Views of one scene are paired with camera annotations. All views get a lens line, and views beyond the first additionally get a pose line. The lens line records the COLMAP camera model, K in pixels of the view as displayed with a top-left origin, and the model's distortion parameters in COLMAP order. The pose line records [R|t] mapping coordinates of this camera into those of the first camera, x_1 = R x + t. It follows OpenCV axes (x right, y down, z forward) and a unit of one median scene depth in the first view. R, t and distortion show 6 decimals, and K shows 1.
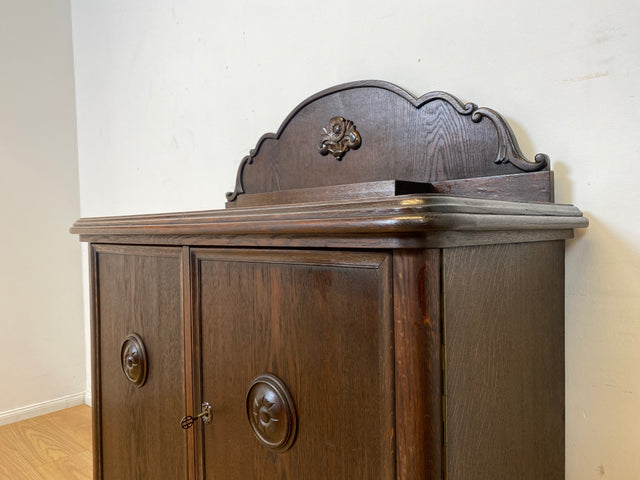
lens RADIAL K [[487.0, 0, 313.5], [0, 487.0, 243.5], [0, 0, 1]] dist [0.031314, -0.033395]
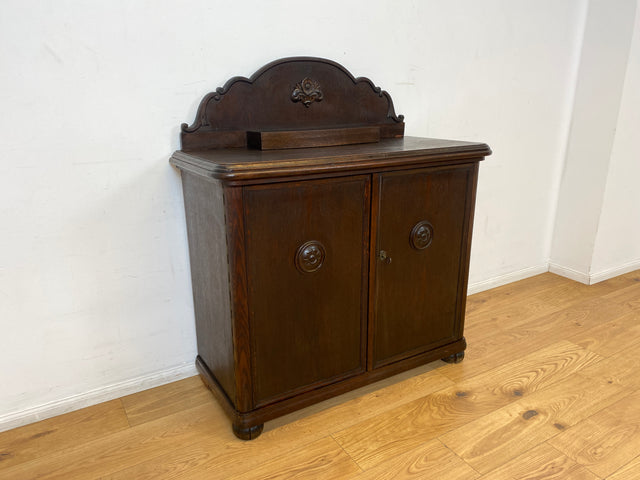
lens RADIAL K [[487.0, 0, 315.8], [0, 487.0, 245.0], [0, 0, 1]] dist [0.031314, -0.033395]
pose [[0.261718, -0.270908, 0.926344, -1.919930], [0.029282, 0.961585, 0.272941, -0.217568], [-0.964700, -0.044309, 0.259597, 0.693430]]
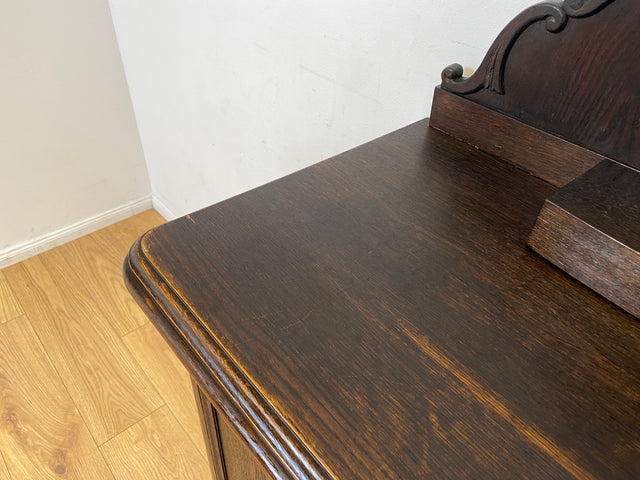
lens RADIAL K [[487.0, 0, 308.1], [0, 487.0, 239.3], [0, 0, 1]] dist [0.031314, -0.033395]
pose [[0.994784, 0.088920, -0.049972, -0.428163], [-0.038287, 0.779621, 0.625080, -0.403040], [0.094541, -0.619906, 0.778960, 0.932115]]
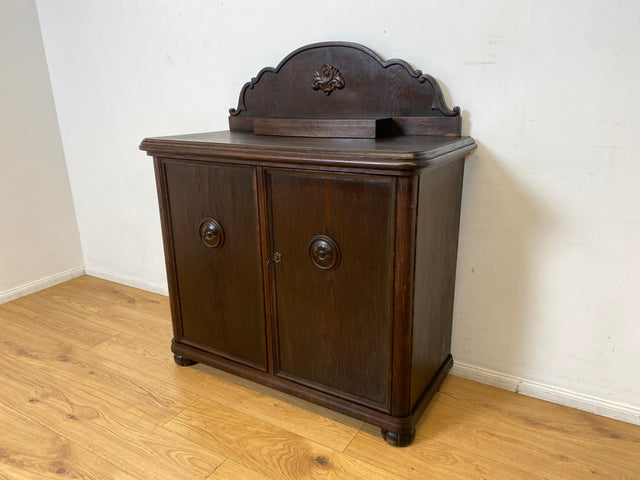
lens RADIAL K [[487.0, 0, 316.9], [0, 487.0, 247.5], [0, 0, 1]] dist [0.031314, -0.033395]
pose [[0.975040, -0.071657, 0.210148, -0.414682], [0.011138, 0.961082, 0.276038, -0.173107], [-0.221749, -0.266808, 0.937892, -0.654841]]
